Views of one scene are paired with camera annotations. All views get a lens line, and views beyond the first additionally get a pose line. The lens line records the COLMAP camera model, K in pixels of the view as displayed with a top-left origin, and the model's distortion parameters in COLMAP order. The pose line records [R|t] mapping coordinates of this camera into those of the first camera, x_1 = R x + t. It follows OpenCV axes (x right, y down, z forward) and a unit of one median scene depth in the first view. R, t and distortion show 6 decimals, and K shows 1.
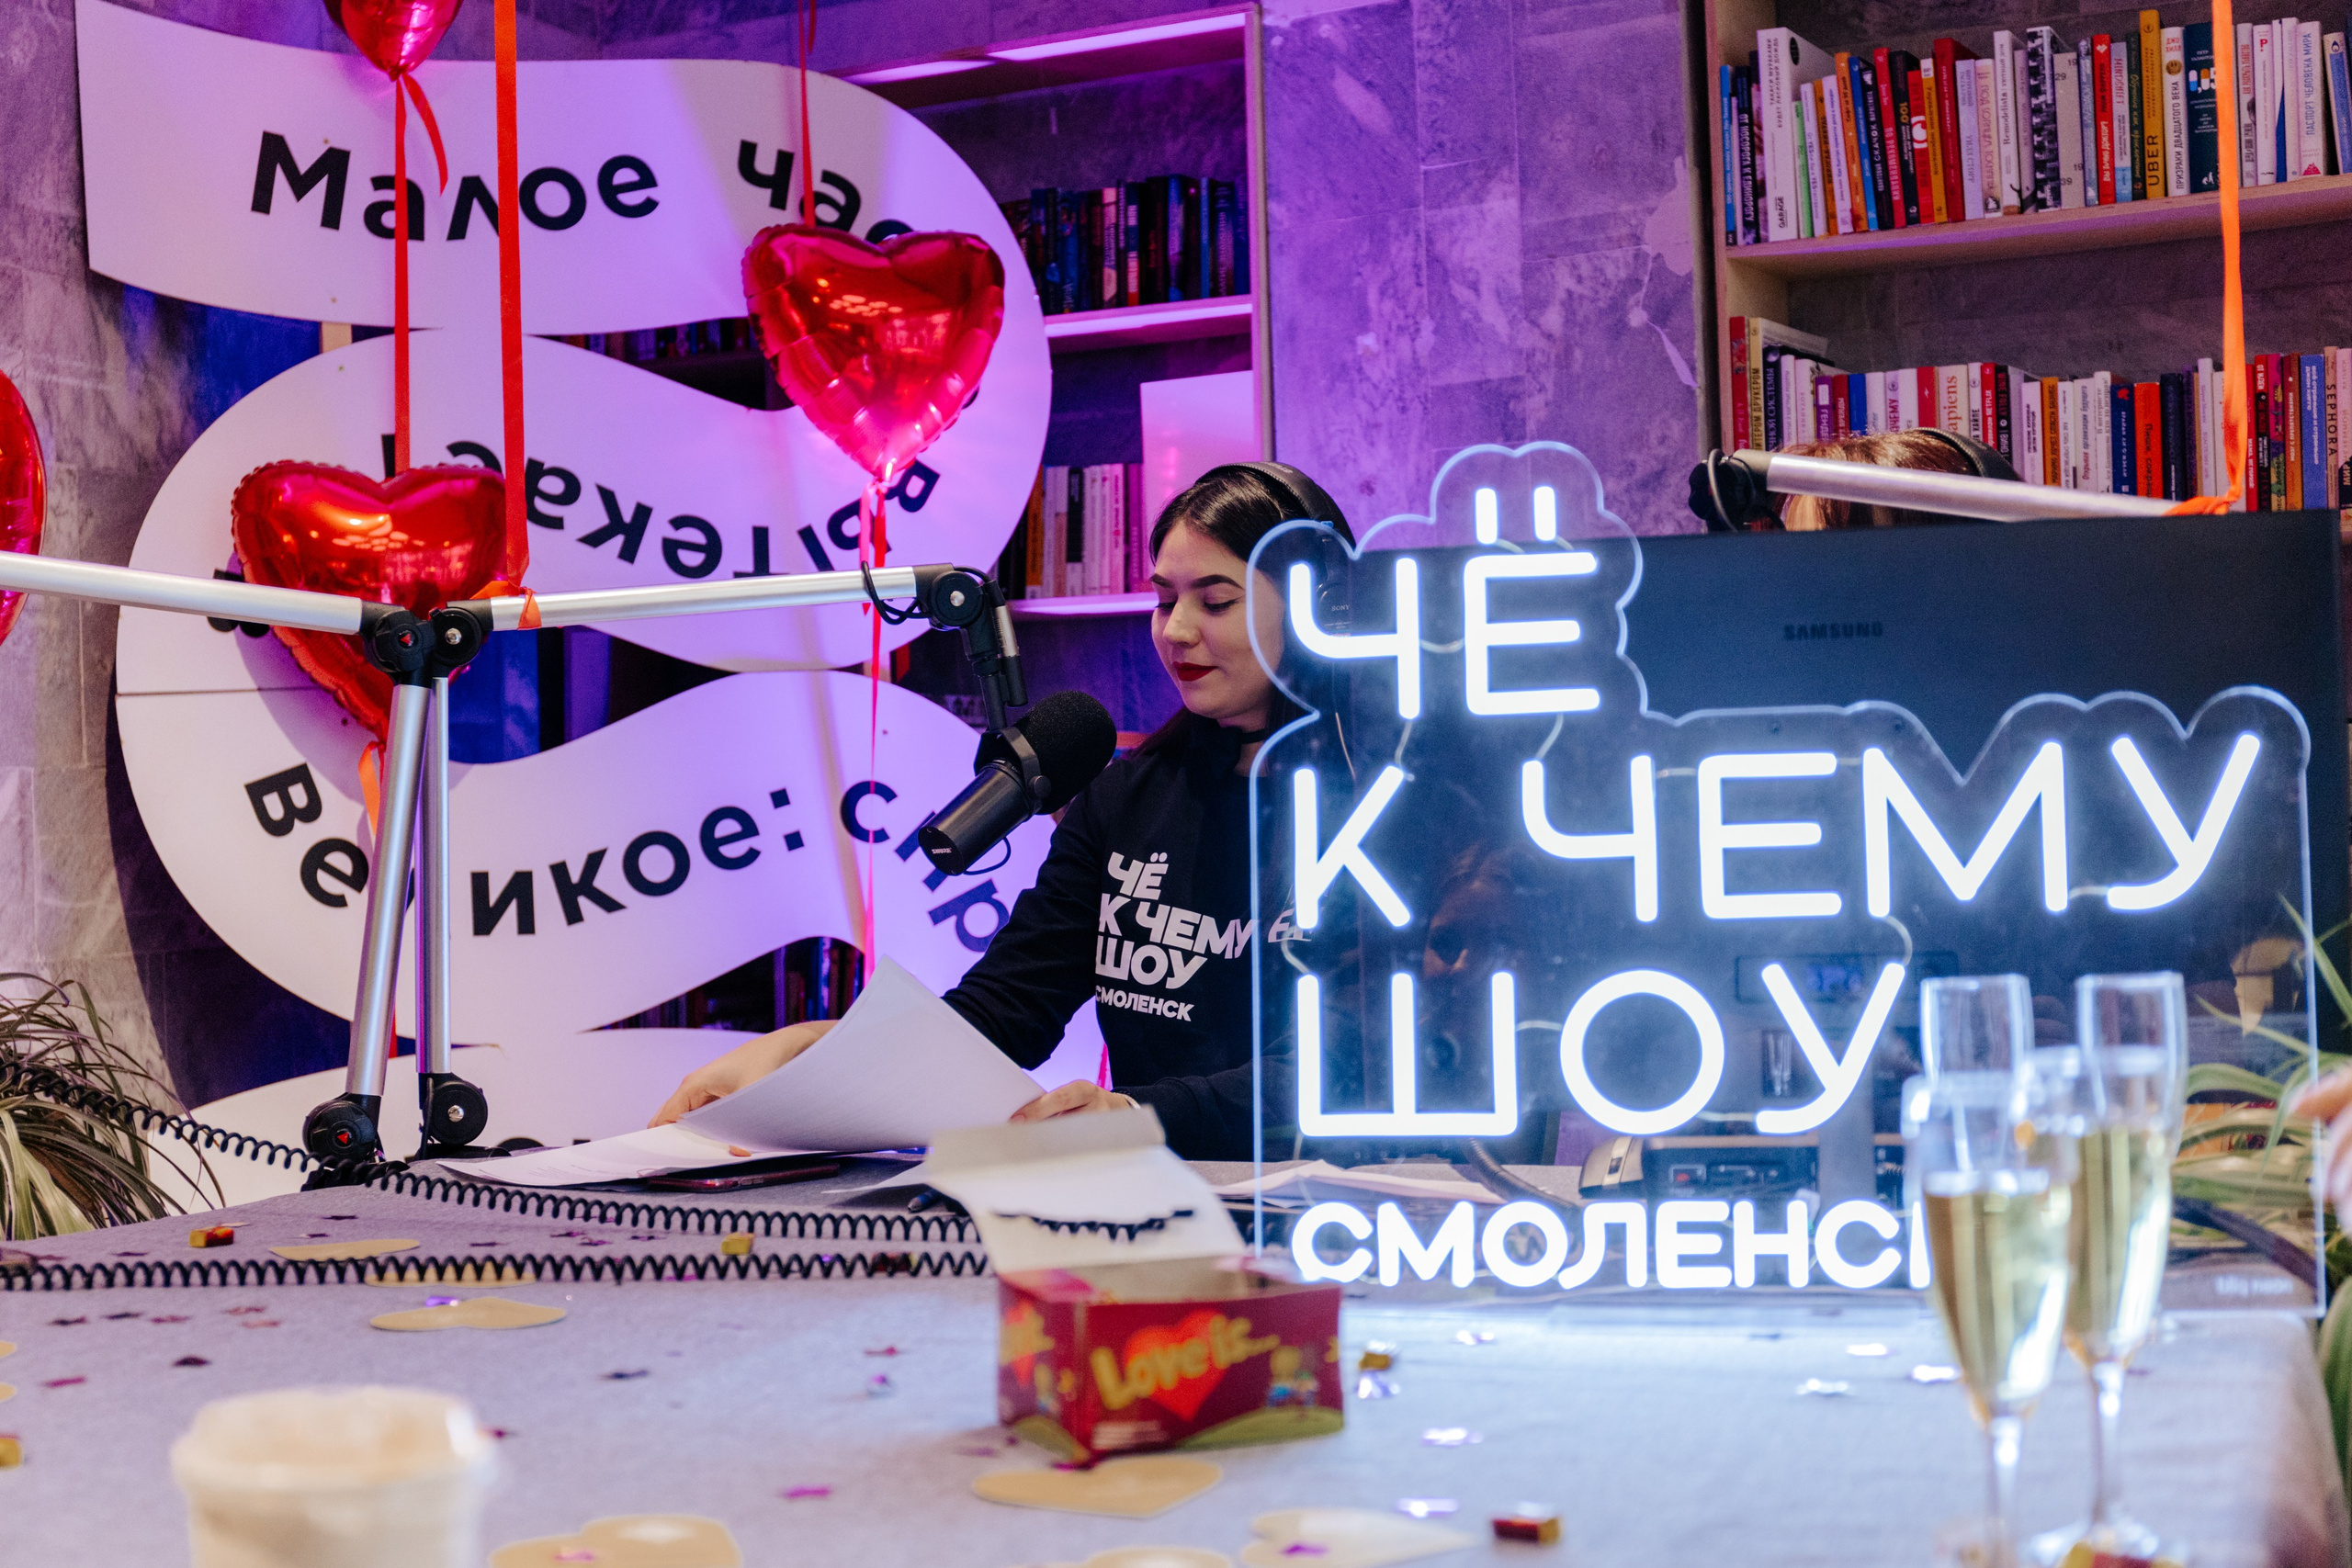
lens RADIAL K [[3246.7, 0, 1181.5], [0, 3246.7, 828.0], [0, 0, 1]] dist [-0.016350, -0.027690]
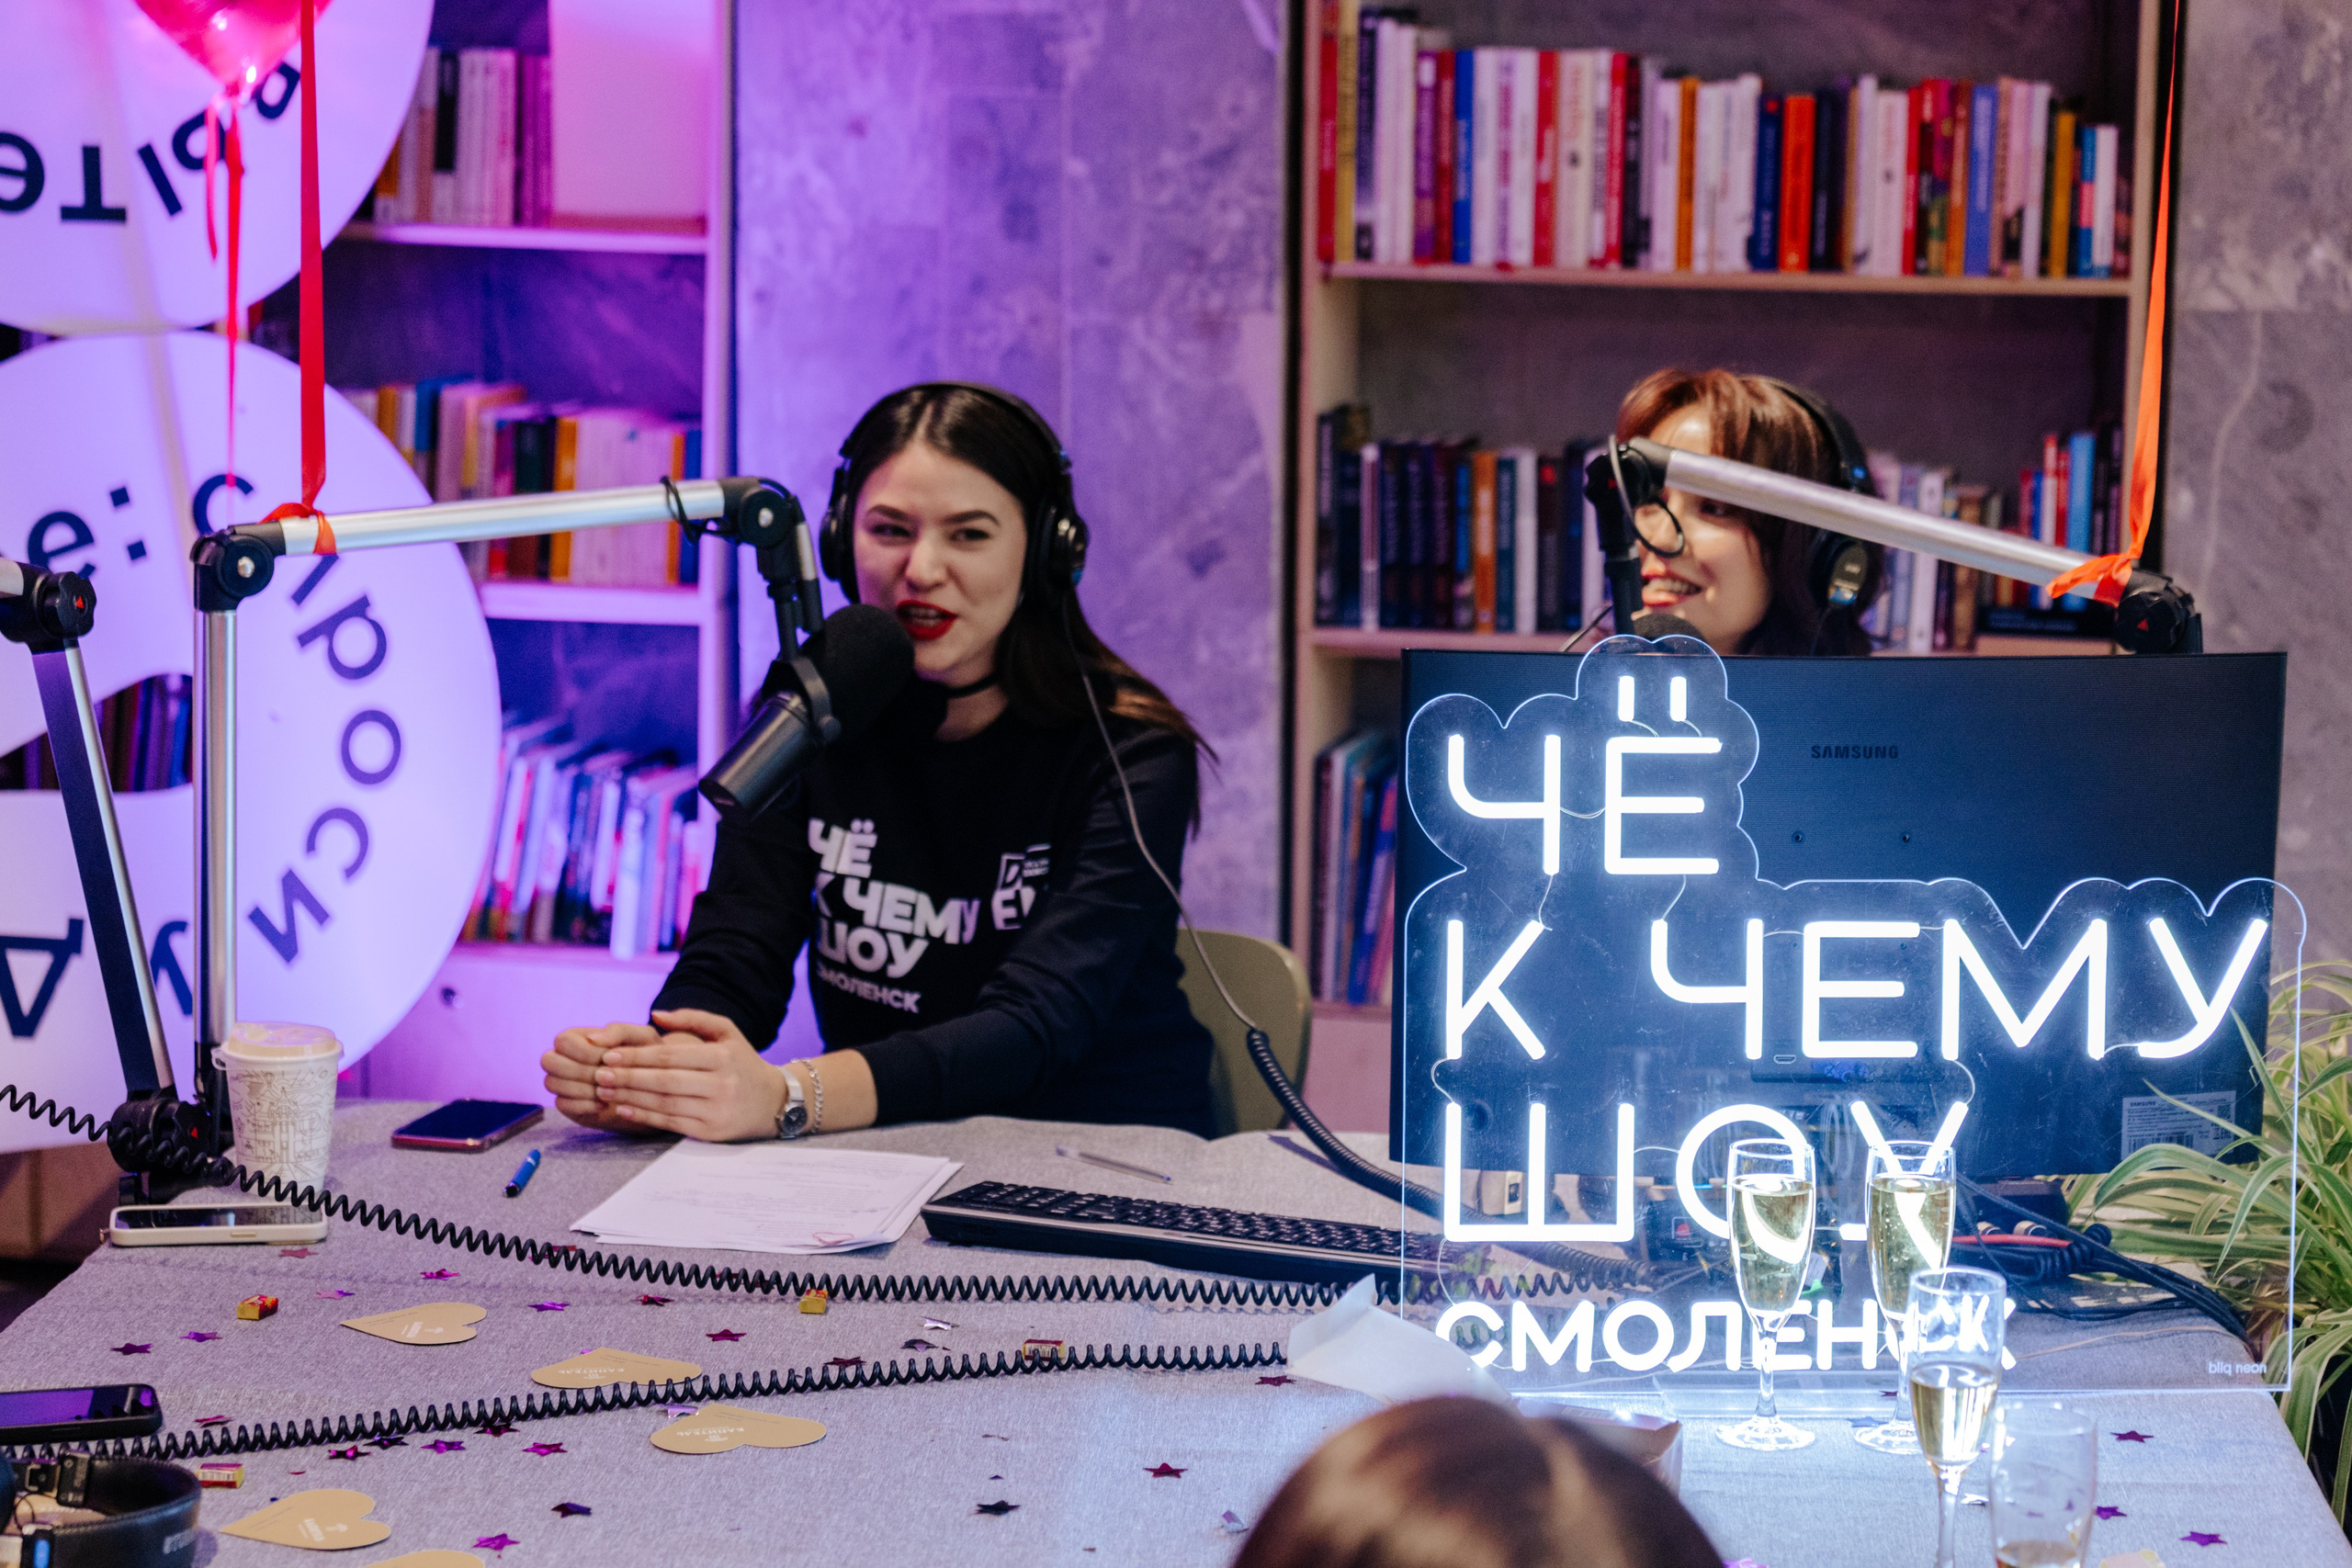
lens RADIAL K [[4968.5, 0, 1191.3], [0, 4968.5, 929.8], [0, 0, 1]] dist [0.171060, -0.185105]
pose [[0.958155, -0.011885, 0.286004, -0.244708], [-0.039699, 0.983965, 0.173889, -0.140001], [-0.283485, -0.177966, 0.942319, -0.266996]]
